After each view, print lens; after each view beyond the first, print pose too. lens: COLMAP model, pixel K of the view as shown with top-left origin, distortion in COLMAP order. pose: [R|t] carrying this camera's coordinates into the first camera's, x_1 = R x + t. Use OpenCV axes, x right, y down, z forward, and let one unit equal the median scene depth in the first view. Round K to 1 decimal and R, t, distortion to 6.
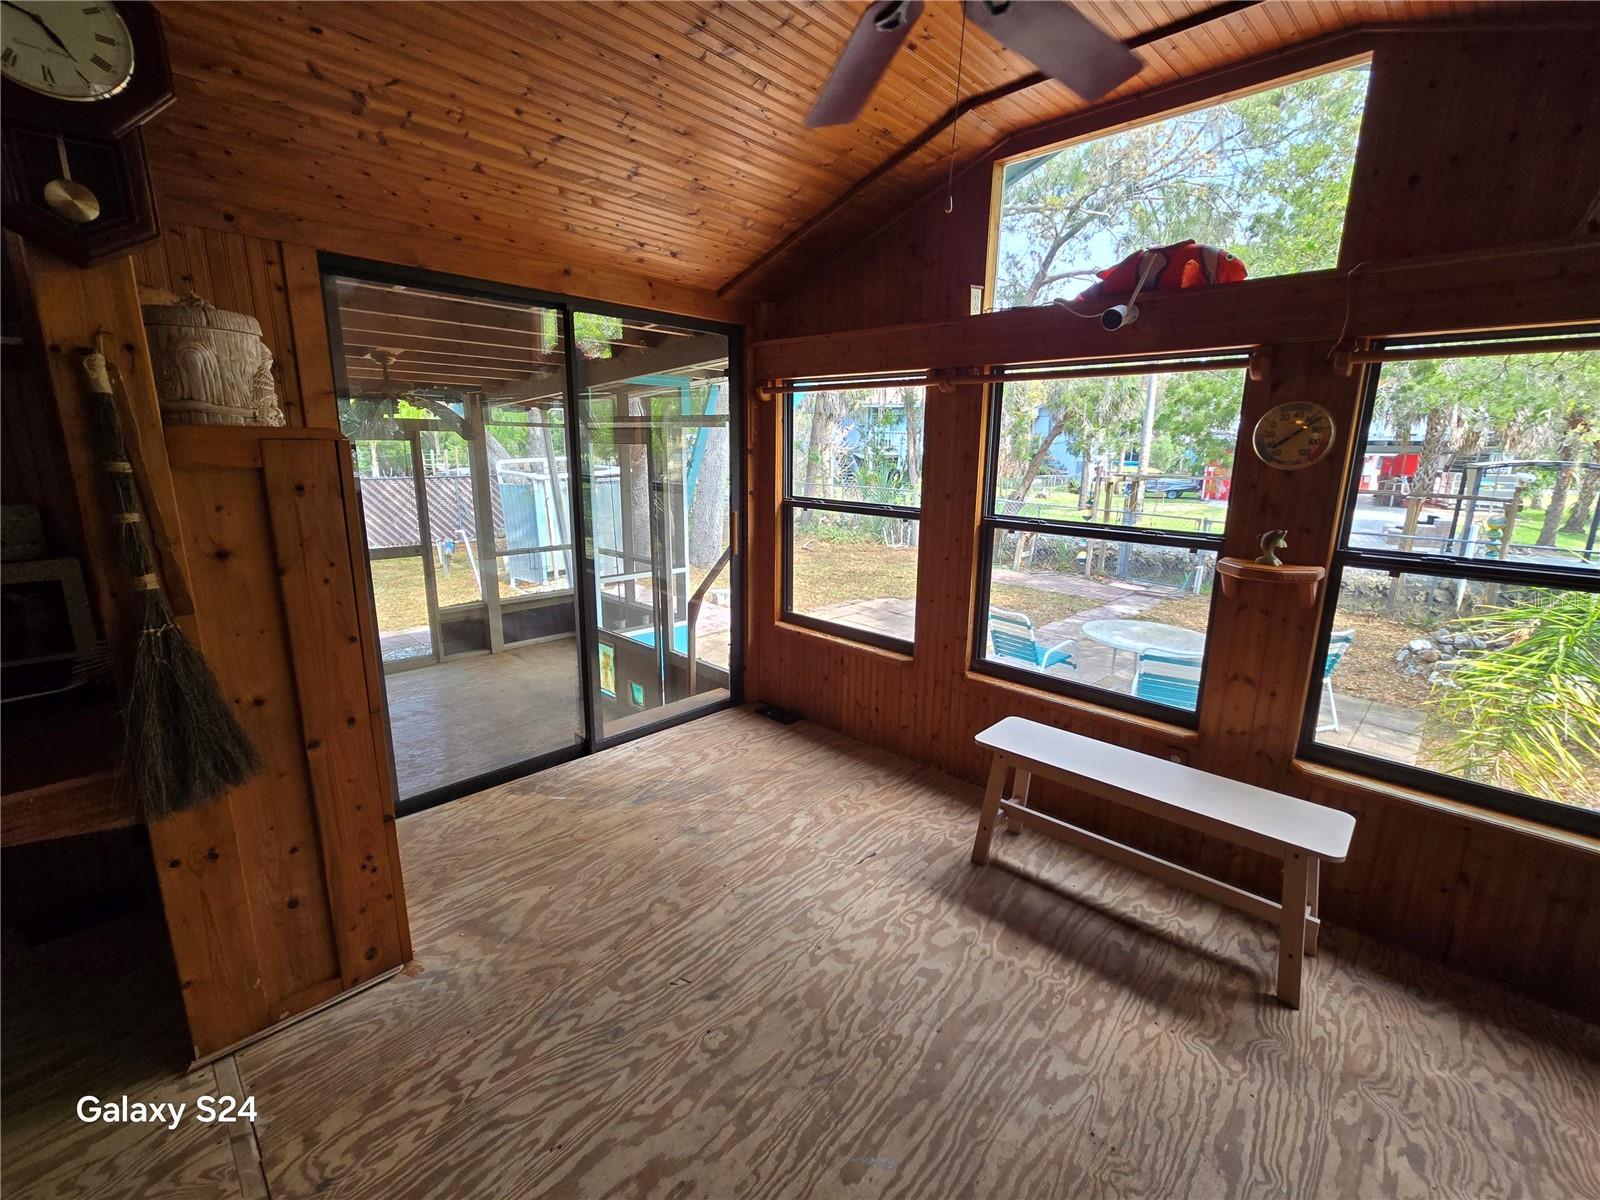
lens RADIAL K [[686.1, 0, 801.9], [0, 686.1, 594.8], [0, 0, 1]] dist [-0.001798, 0.001930]
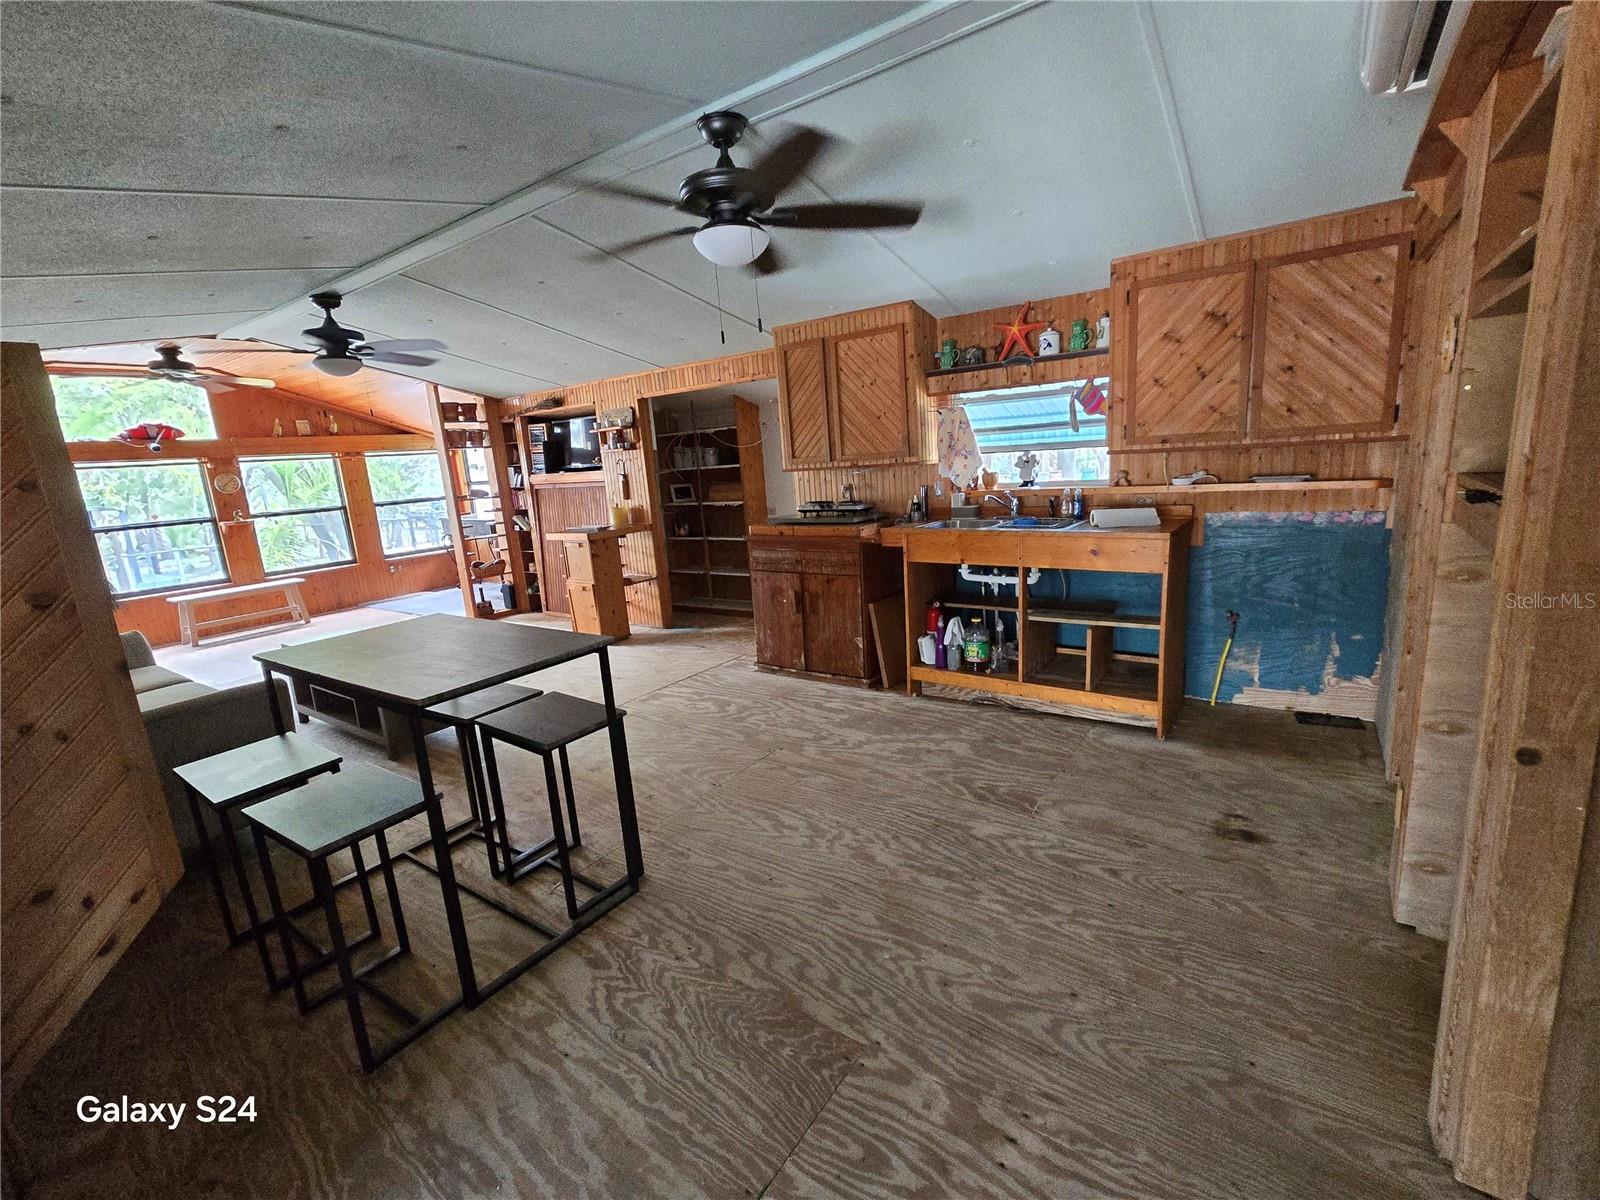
lens RADIAL K [[686.1, 0, 804.2], [0, 686.1, 598.1], [0, 0, 1]] dist [-0.001798, 0.001930]
pose [[-0.145617, -0.203570, 0.968171, -2.866705], [0.278450, 0.930610, 0.237553, 0.267440], [-0.949348, 0.304179, -0.078828, -1.196644]]
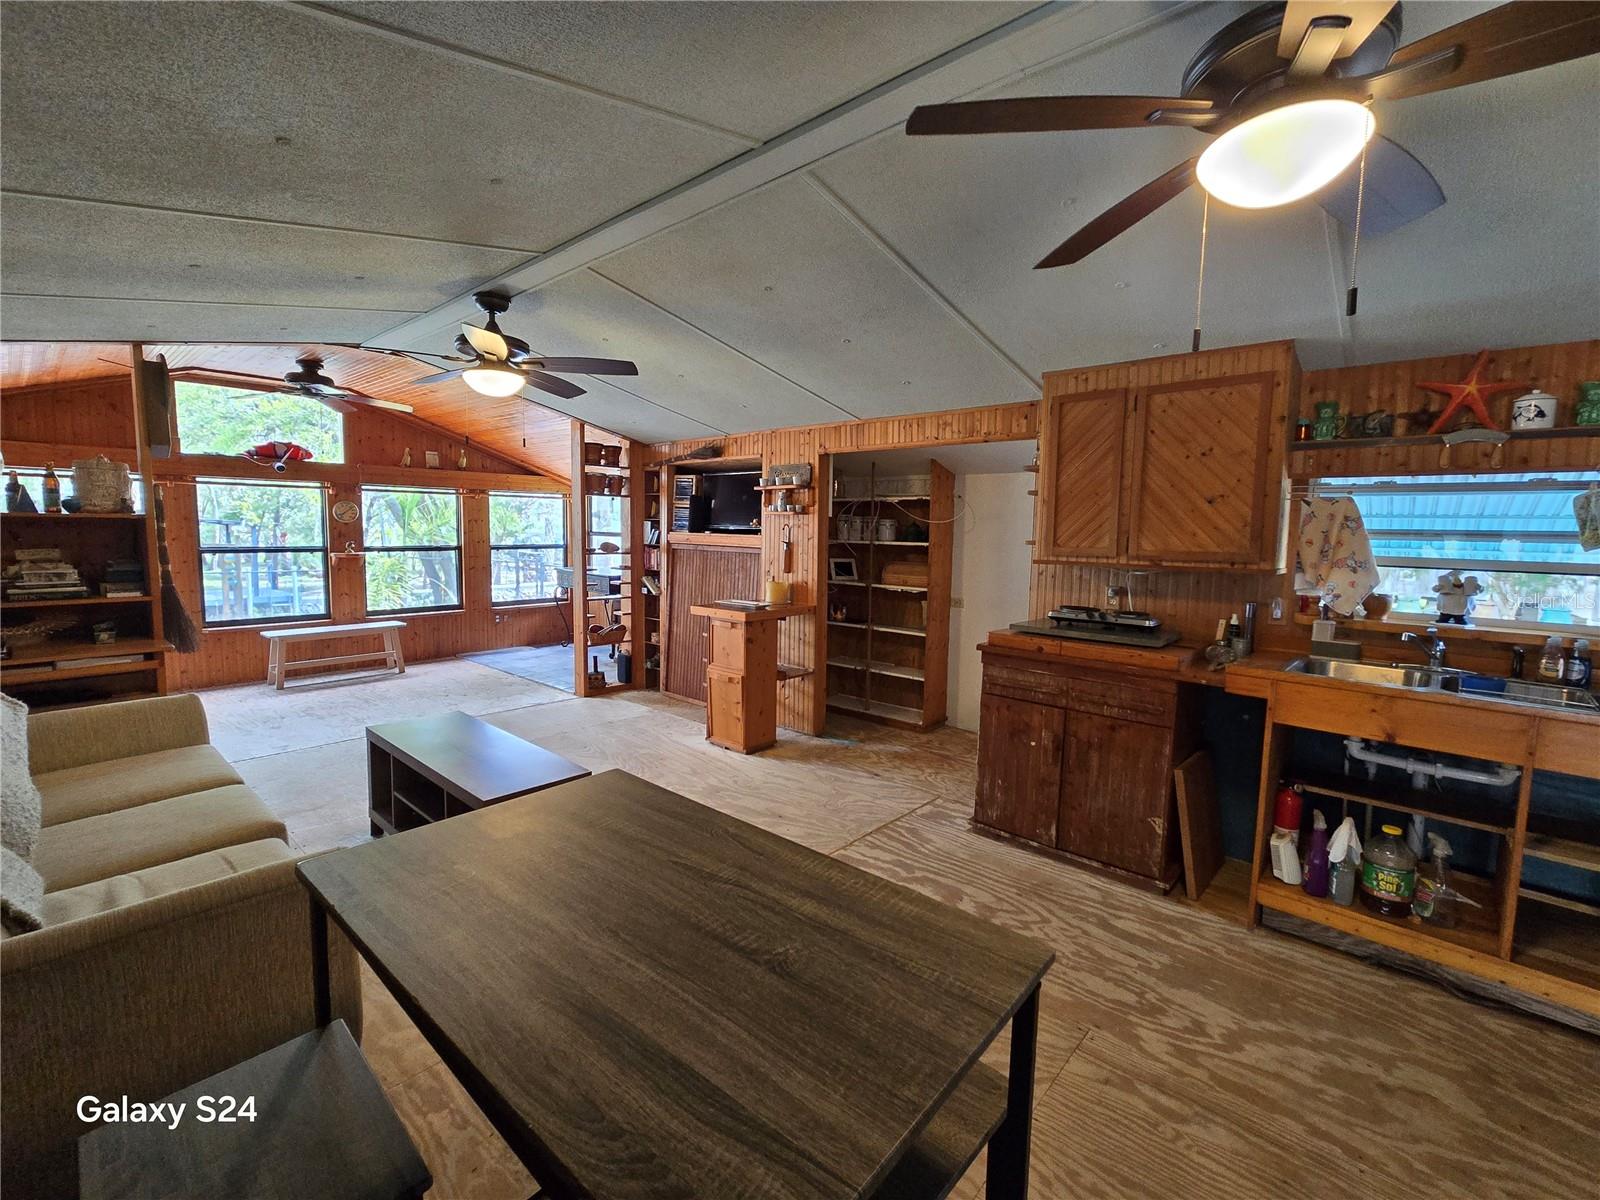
lens RADIAL K [[686.1, 0, 799.1], [0, 686.1, 591.9], [0, 0, 1]] dist [-0.001798, 0.001930]
pose [[-0.025241, -0.106185, 0.994026, -2.271215], [0.198385, 0.974035, 0.109087, 0.178898], [-0.979799, 0.199954, -0.003520, -0.877930]]
